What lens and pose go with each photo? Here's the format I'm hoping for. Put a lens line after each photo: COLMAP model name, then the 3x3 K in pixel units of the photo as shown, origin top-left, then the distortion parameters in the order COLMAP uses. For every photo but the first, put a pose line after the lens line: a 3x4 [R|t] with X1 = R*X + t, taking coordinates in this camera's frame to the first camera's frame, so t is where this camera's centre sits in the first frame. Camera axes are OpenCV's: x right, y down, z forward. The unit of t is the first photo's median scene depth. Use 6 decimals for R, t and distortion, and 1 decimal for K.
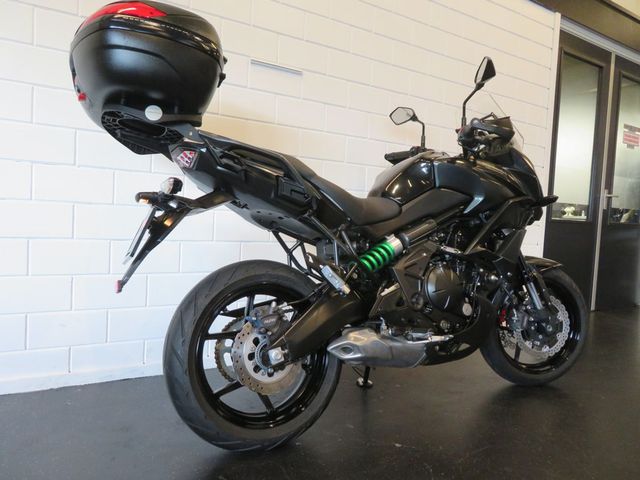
lens RADIAL K [[470.3, 0, 320.0], [0, 470.3, 240.0], [0, 0, 1]] dist [-0.001981, 0.001633]
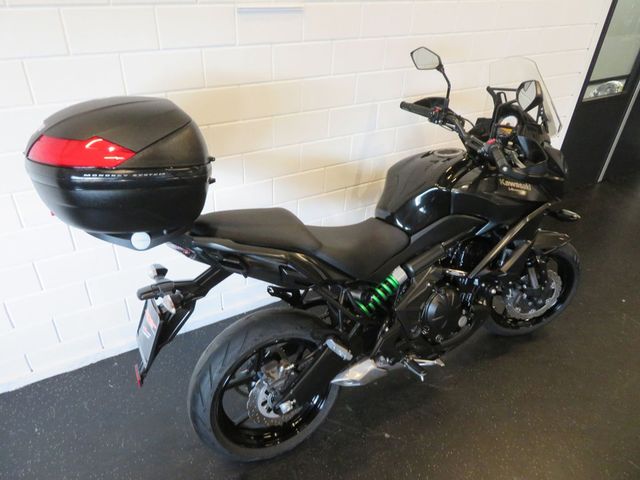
lens RADIAL K [[468.2, 0, 320.0], [0, 468.2, 240.0], [0, 0, 1]] dist [-0.003379, -0.003628]
pose [[0.999915, 0.007355, -0.010804, 0.000182], [-0.001017, 0.867918, 0.496707, -0.548319], [0.013030, -0.496654, 0.867851, 0.170680]]
